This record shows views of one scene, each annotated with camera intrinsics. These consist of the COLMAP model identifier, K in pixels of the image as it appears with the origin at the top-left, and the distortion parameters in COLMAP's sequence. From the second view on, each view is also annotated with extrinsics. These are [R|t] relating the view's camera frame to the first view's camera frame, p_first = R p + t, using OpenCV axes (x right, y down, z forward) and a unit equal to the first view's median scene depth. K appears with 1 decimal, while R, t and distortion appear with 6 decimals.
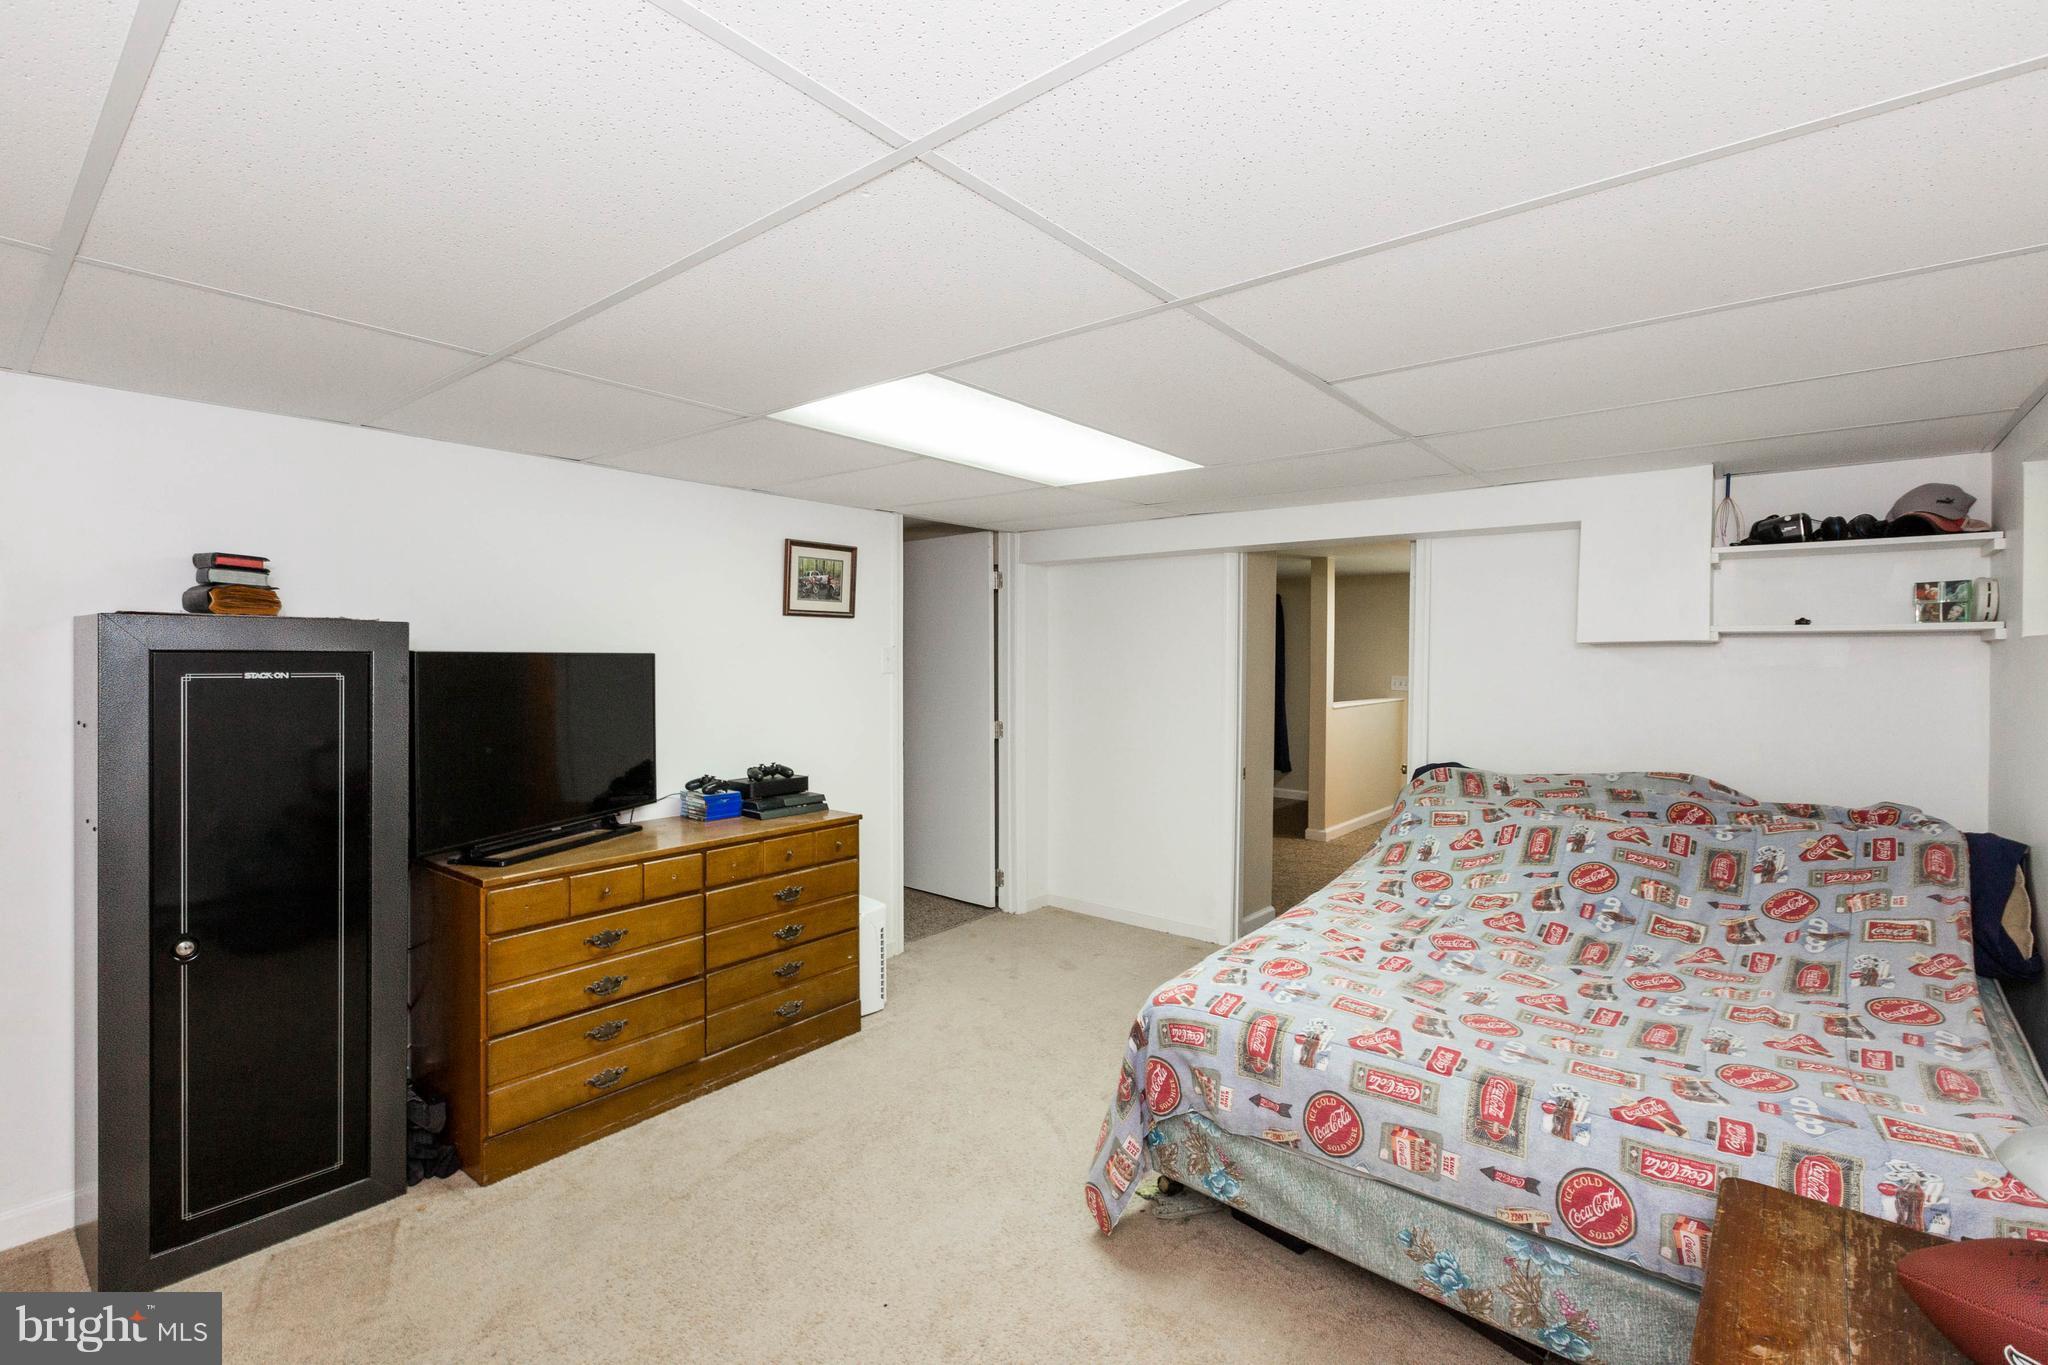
lens RADIAL K [[926.3, 0, 1029.8], [0, 926.3, 672.8], [0, 0, 1]] dist [-0.004985, -0.000113]
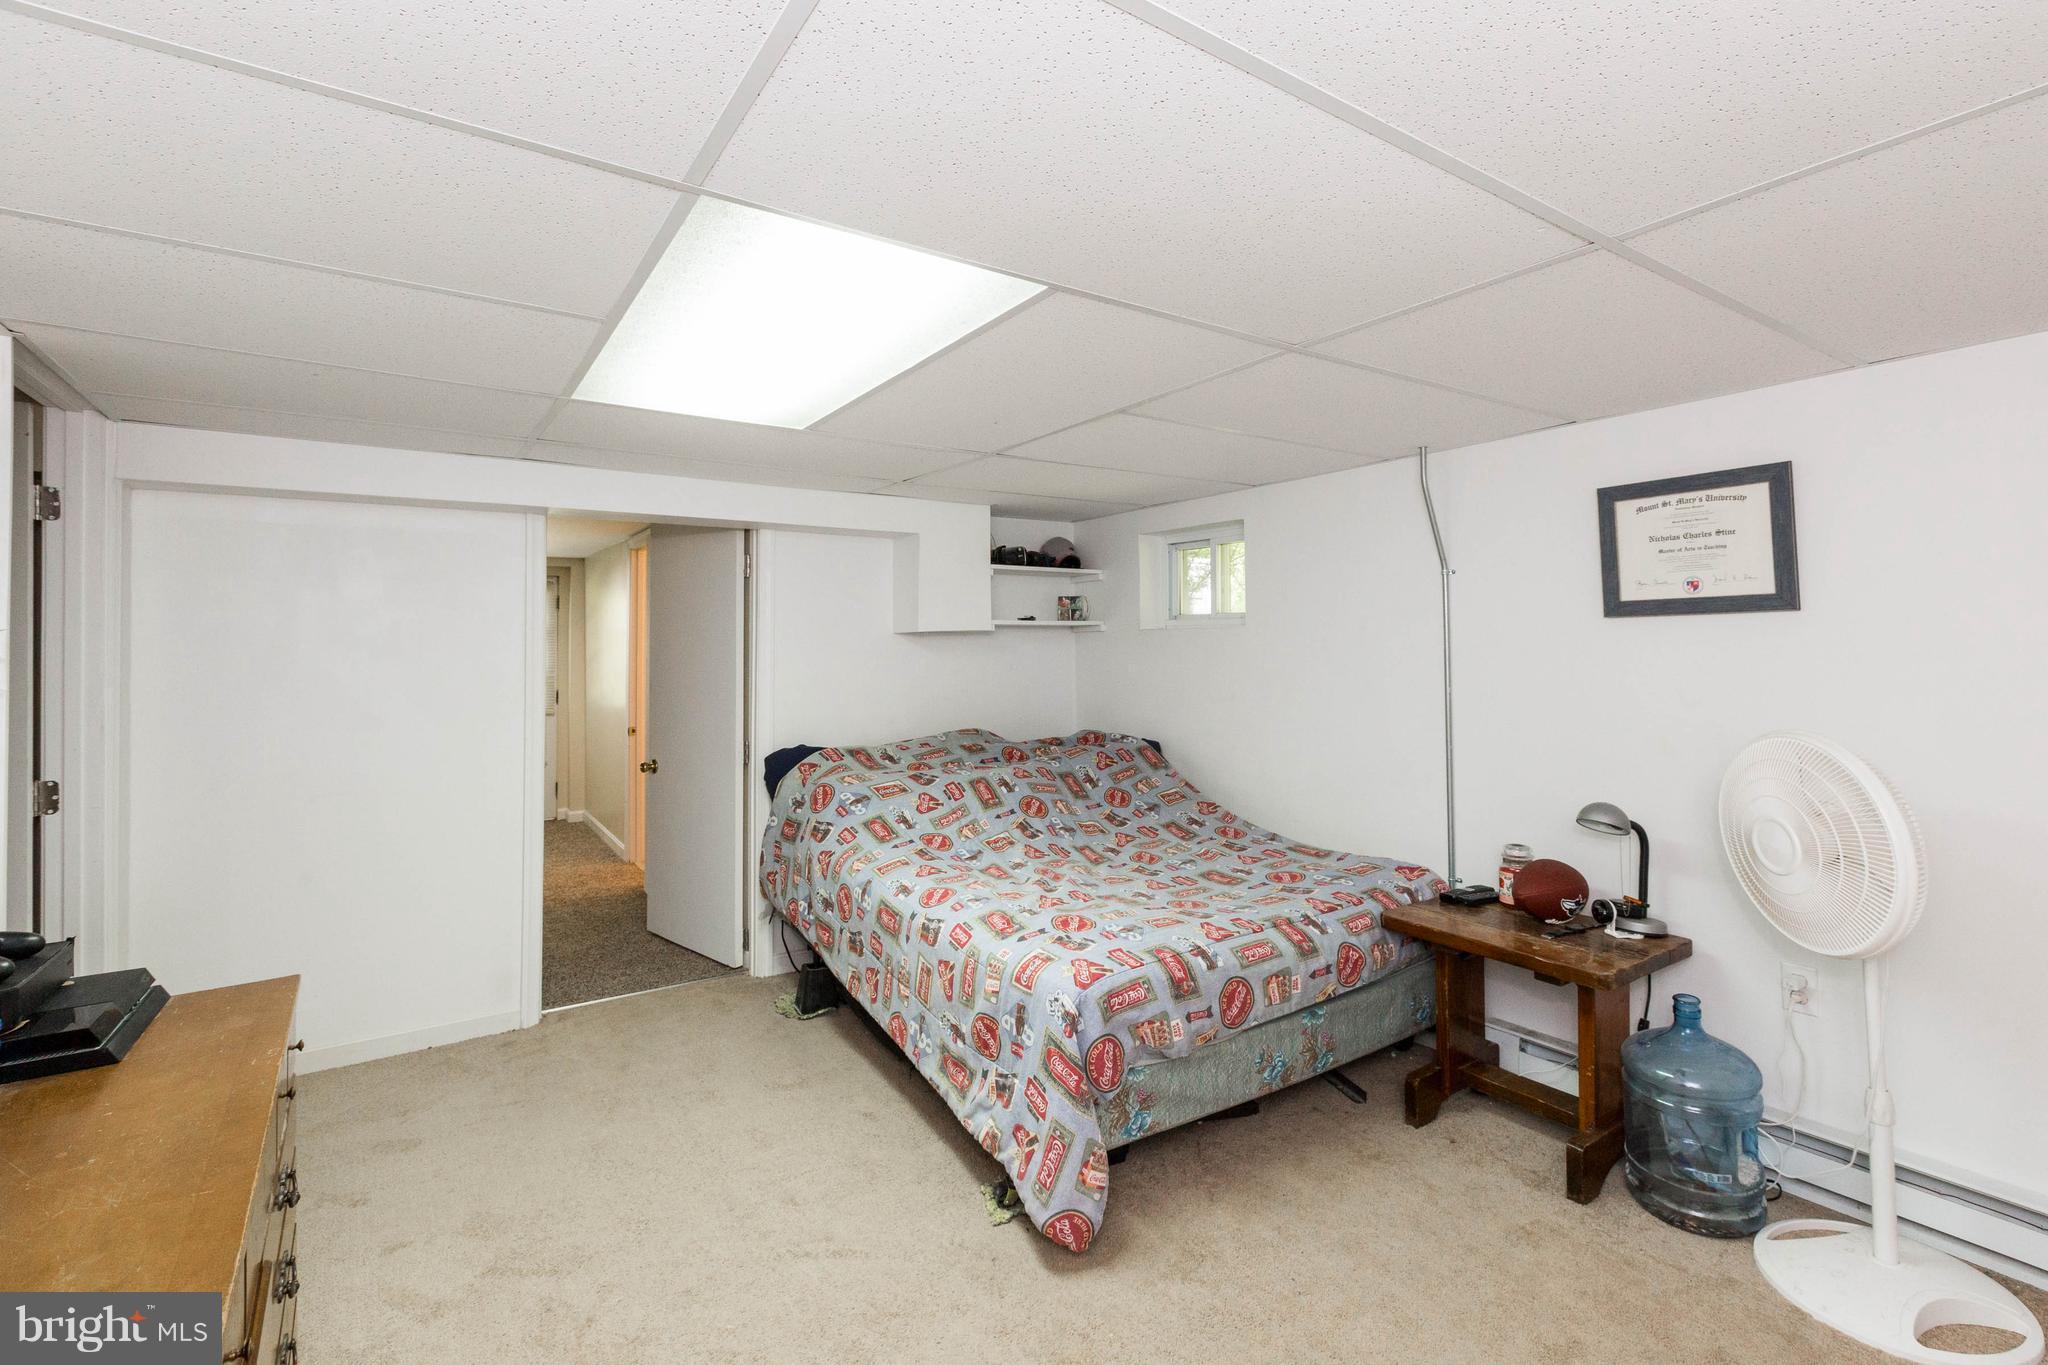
lens RADIAL K [[926.3, 0, 1057.7], [0, 926.3, 624.2], [0, 0, 1]] dist [-0.004985, -0.000113]
pose [[0.269484, 0.014712, 0.962893, -0.873455], [0.028516, 0.999323, -0.023249, -0.013201], [-0.962583, 0.033723, 0.268882, 0.773015]]
